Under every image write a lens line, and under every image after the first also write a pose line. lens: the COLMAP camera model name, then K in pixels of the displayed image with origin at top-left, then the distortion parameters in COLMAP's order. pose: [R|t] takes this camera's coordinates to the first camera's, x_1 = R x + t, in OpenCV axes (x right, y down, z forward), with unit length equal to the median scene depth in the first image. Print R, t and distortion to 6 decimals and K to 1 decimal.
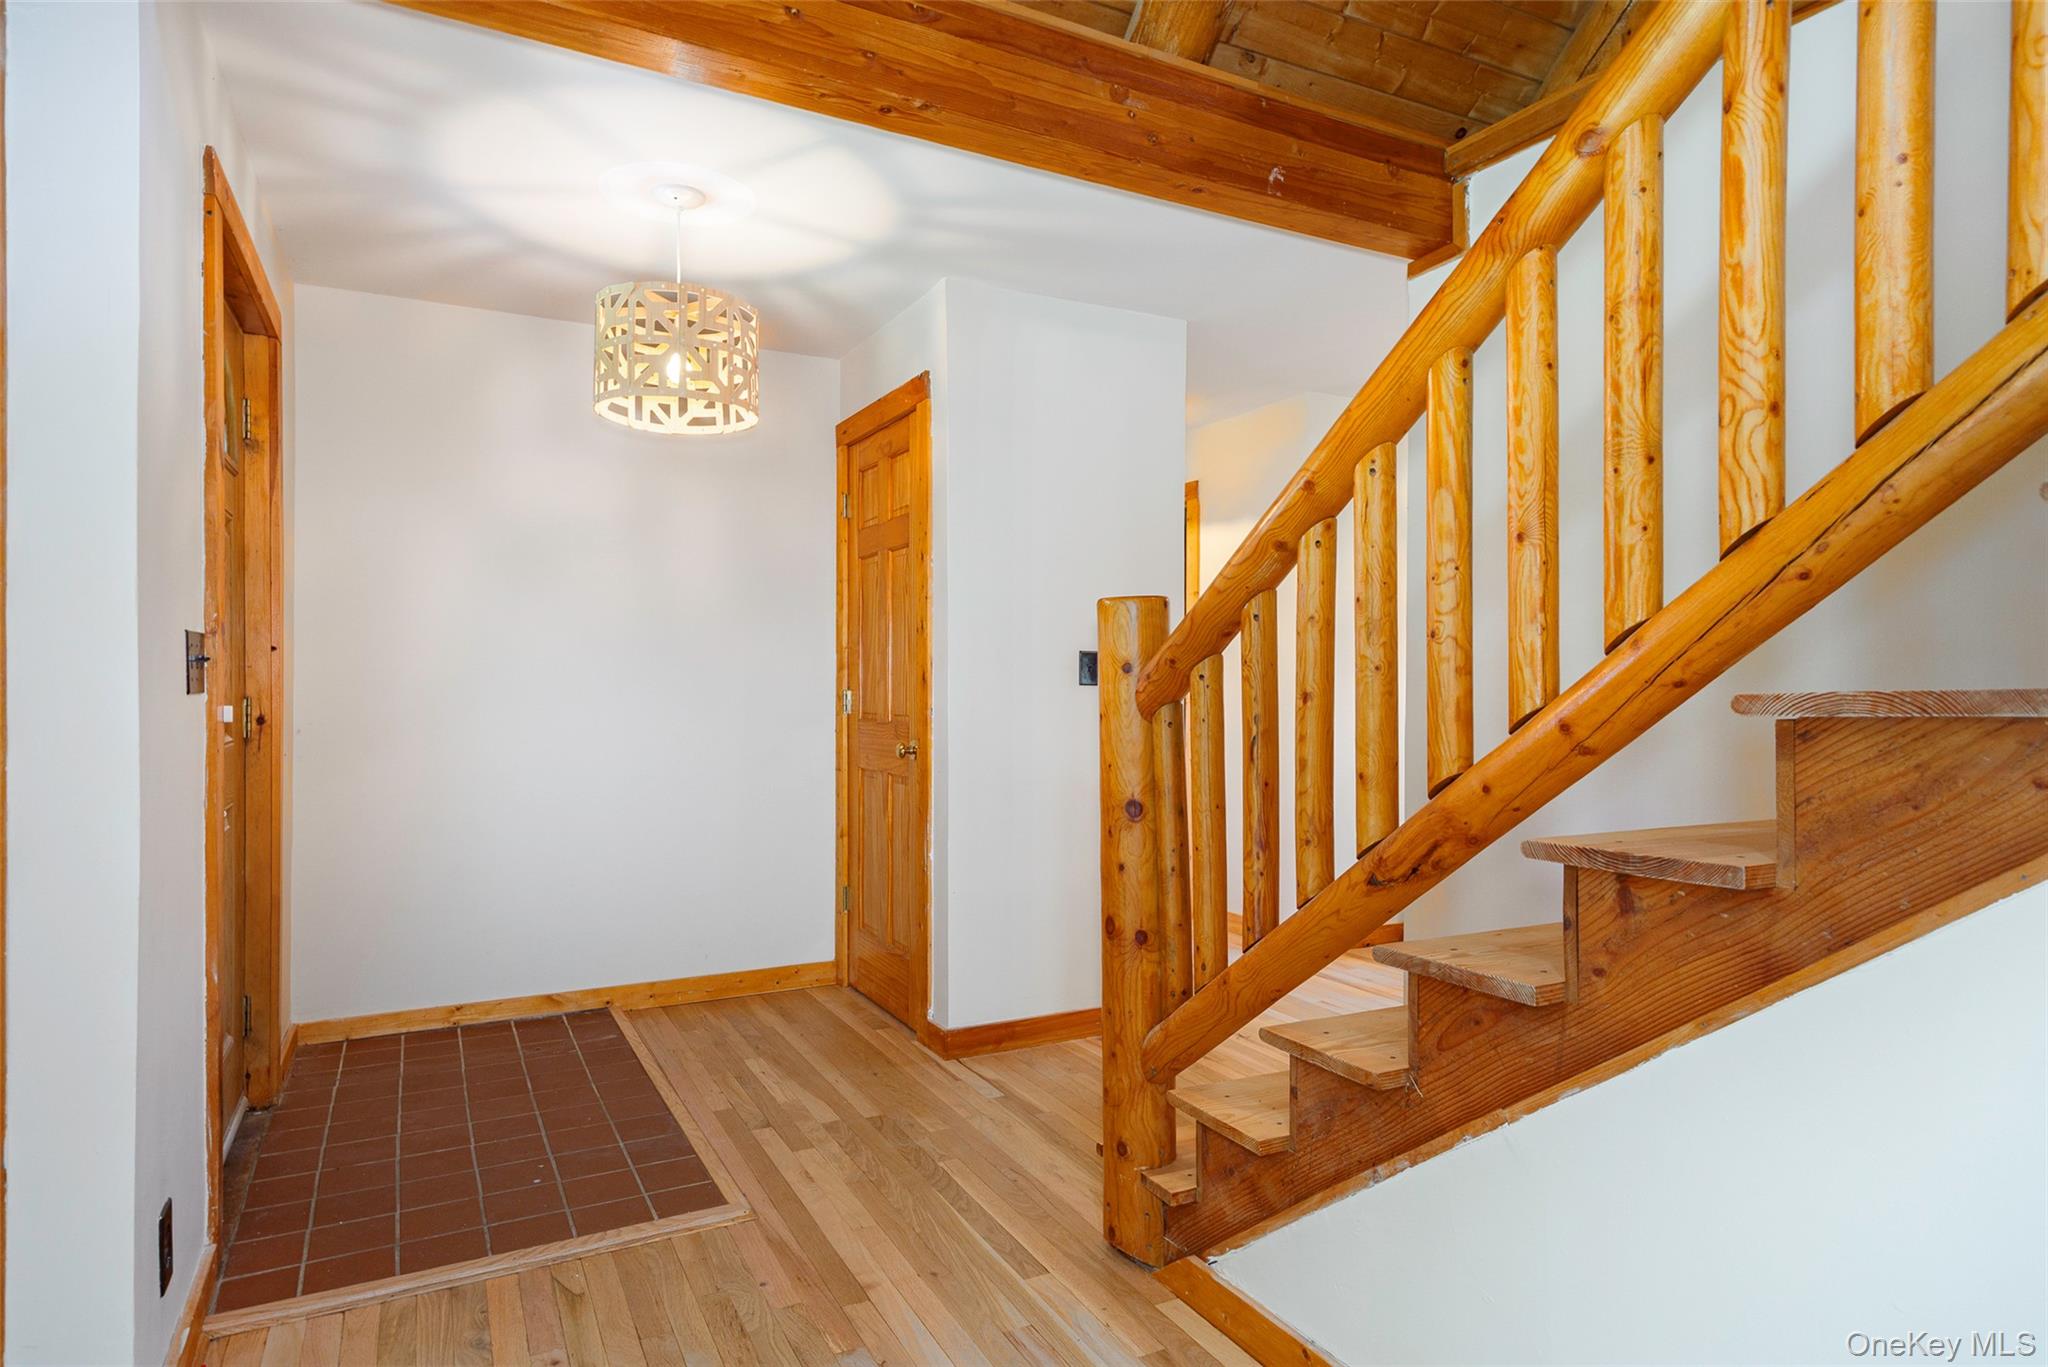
lens RADIAL K [[1157.5, 0, 1025.2], [0, 1157.5, 680.7], [0, 0, 1]] dist [0.008994, 0.000607]
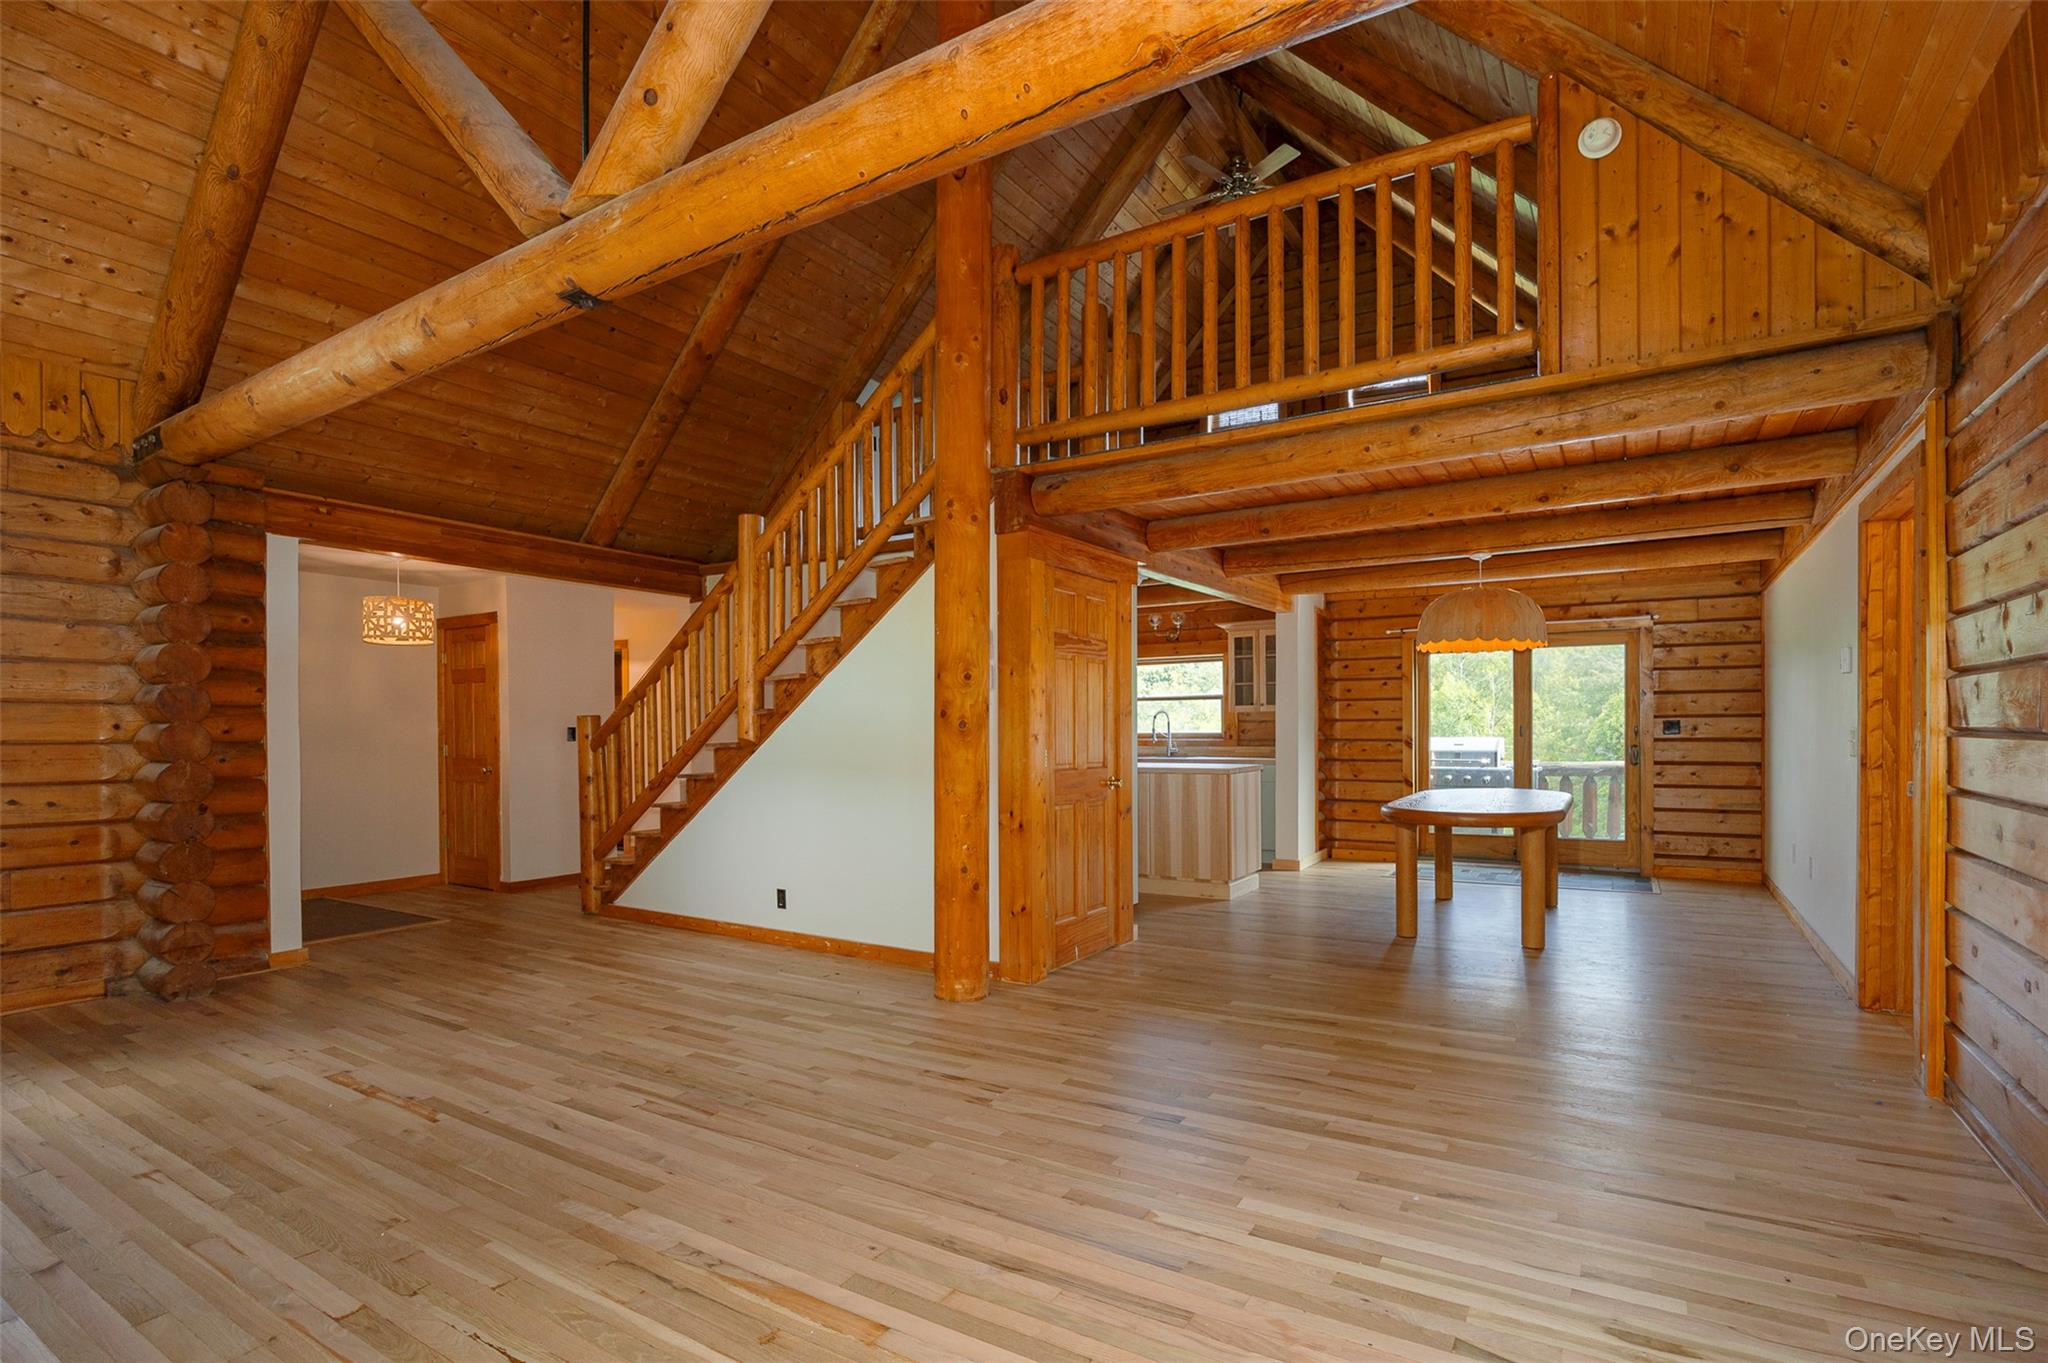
lens RADIAL K [[936.3, 0, 1006.9], [0, 936.3, 734.3], [0, 0, 1]] dist [-0.001515, -0.000105]
pose [[0.877580, -0.009419, 0.479338, -0.116980], [0.008640, 0.999955, 0.003831, -0.014809], [-0.479353, 0.000779, 0.877622, -1.581311]]
